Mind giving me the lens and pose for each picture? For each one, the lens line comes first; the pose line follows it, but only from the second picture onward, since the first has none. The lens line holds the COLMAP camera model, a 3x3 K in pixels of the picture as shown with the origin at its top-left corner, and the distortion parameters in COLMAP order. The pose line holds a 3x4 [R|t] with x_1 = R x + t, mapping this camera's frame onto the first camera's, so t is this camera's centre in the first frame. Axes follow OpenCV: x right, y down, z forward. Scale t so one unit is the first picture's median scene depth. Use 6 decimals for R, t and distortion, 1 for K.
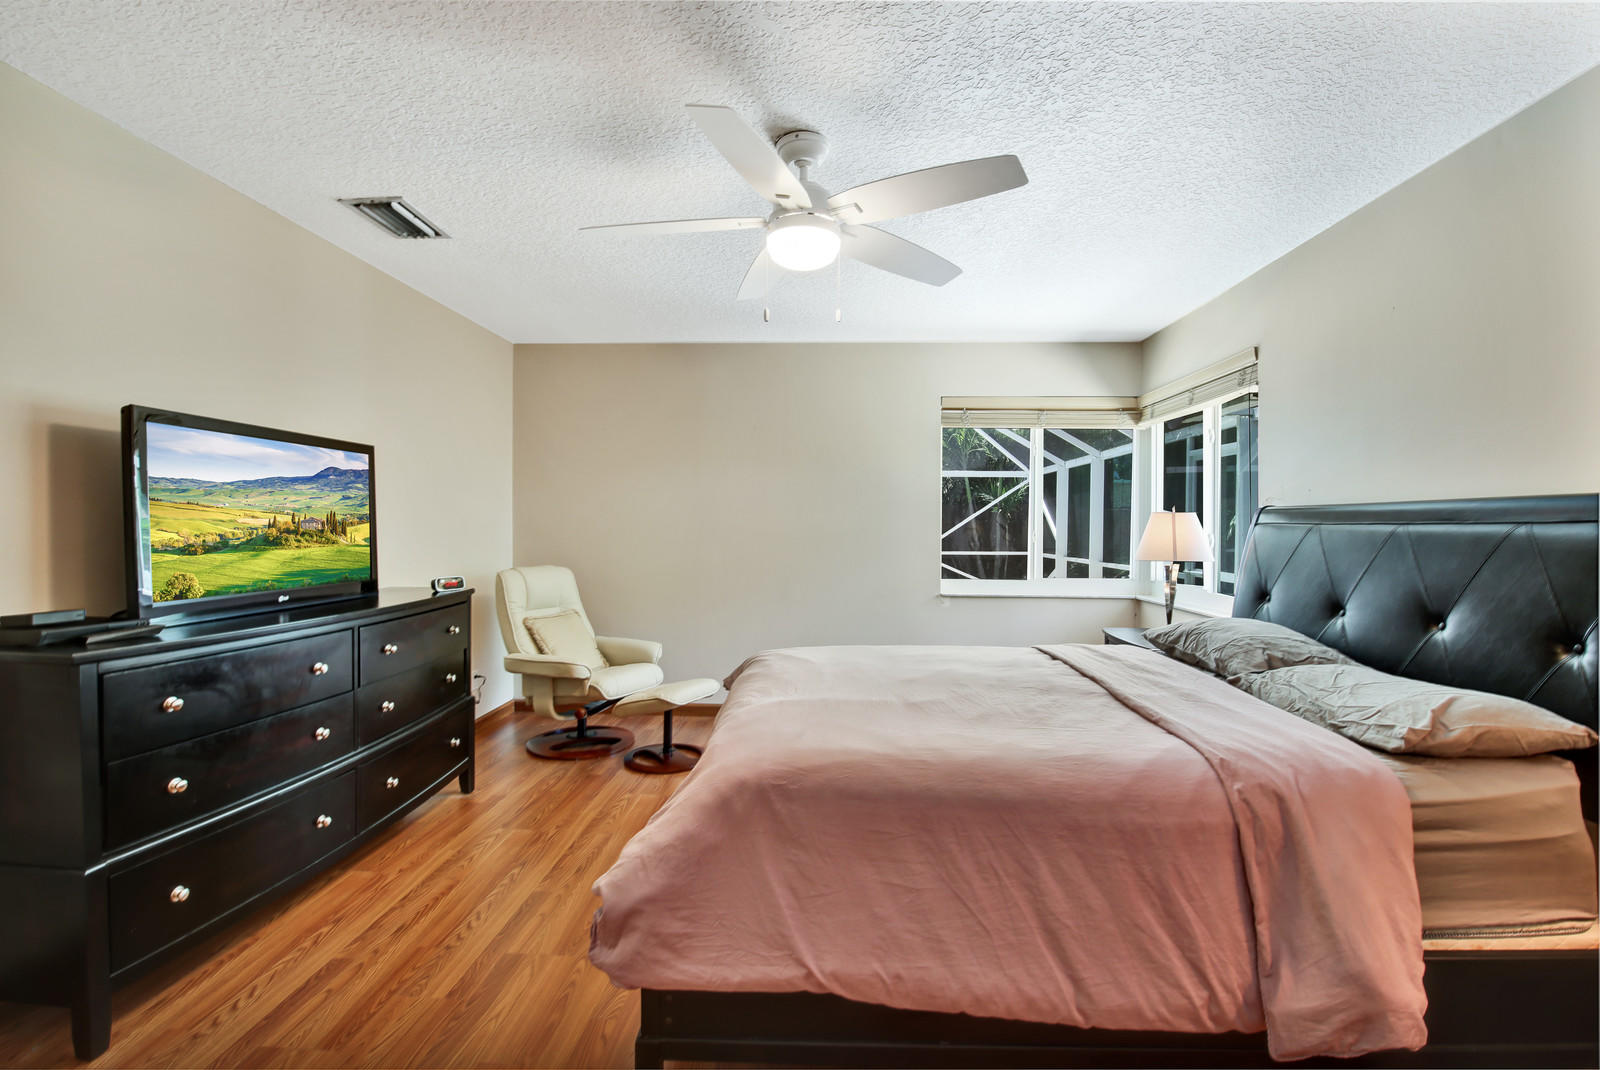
lens RADIAL K [[697.7, 0, 800.0], [0, 697.7, 535.0], [0, 0, 1]] dist [-0.000871, -0.000339]
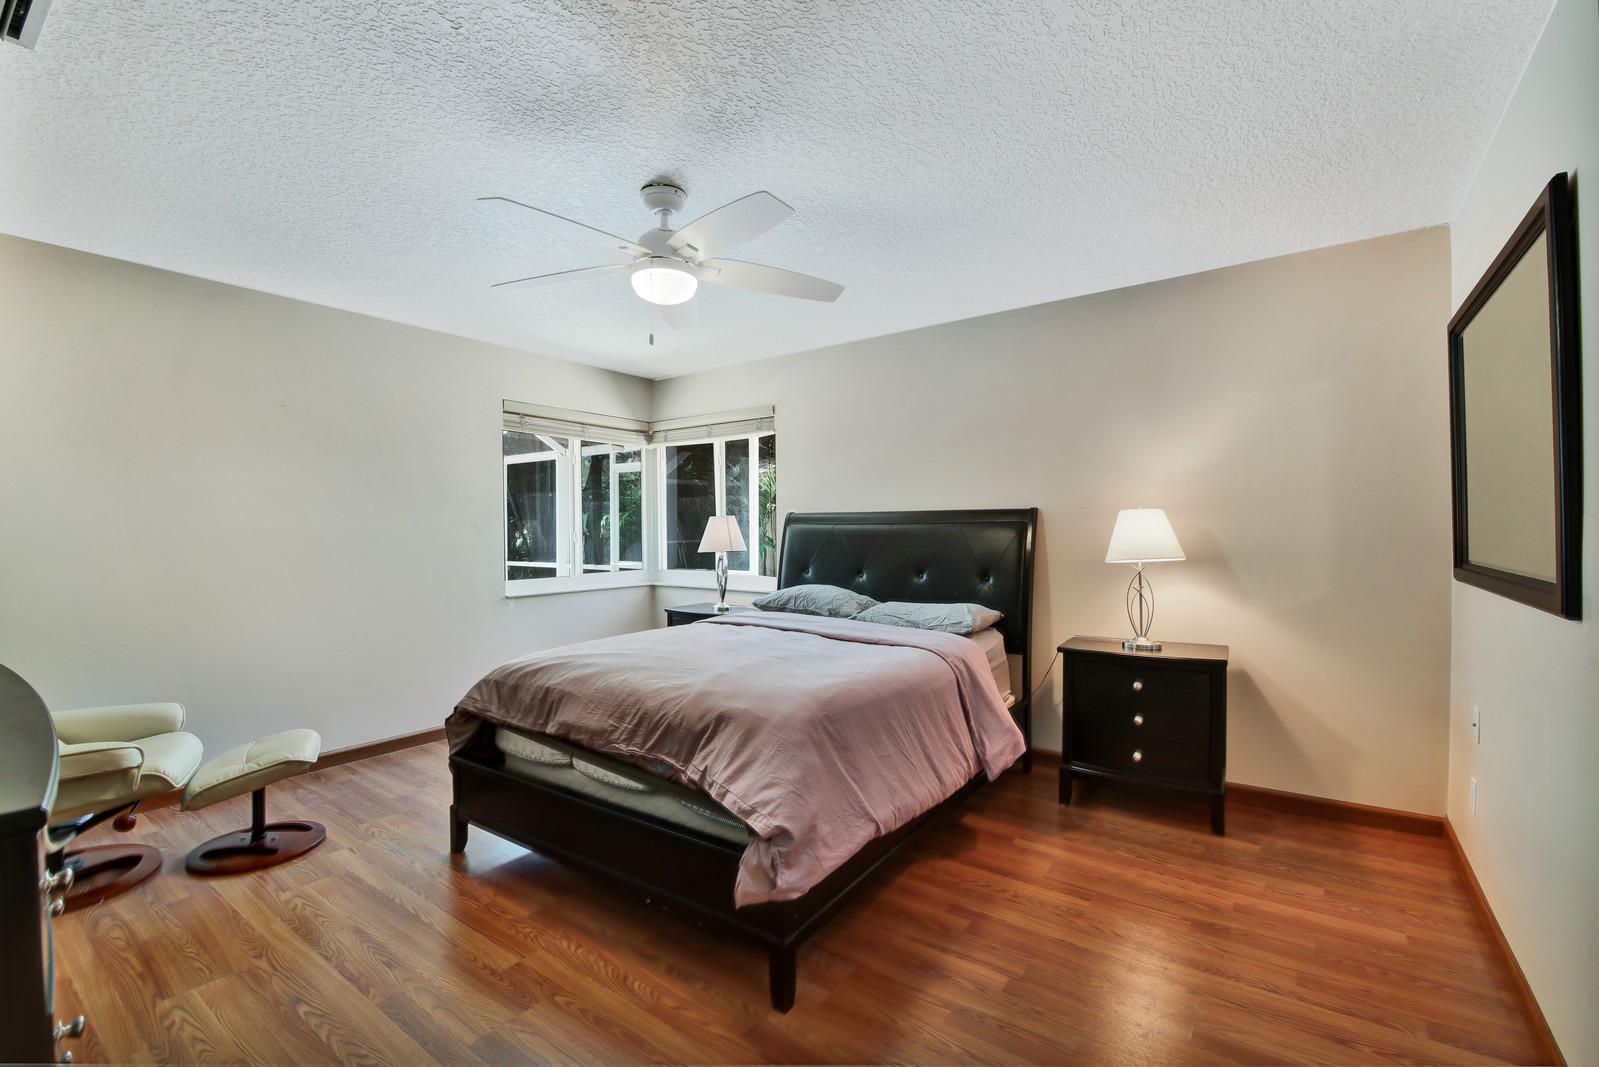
lens RADIAL K [[697.2, 0, 799.5], [0, 697.2, 533.5], [0, 0, 1]] dist [-0.000871, -0.000339]
pose [[0.553500, -0.017479, 0.832666, -0.496834], [0.020362, 0.999765, 0.007451, -0.005415], [-0.832600, 0.012831, 0.553726, 0.113062]]
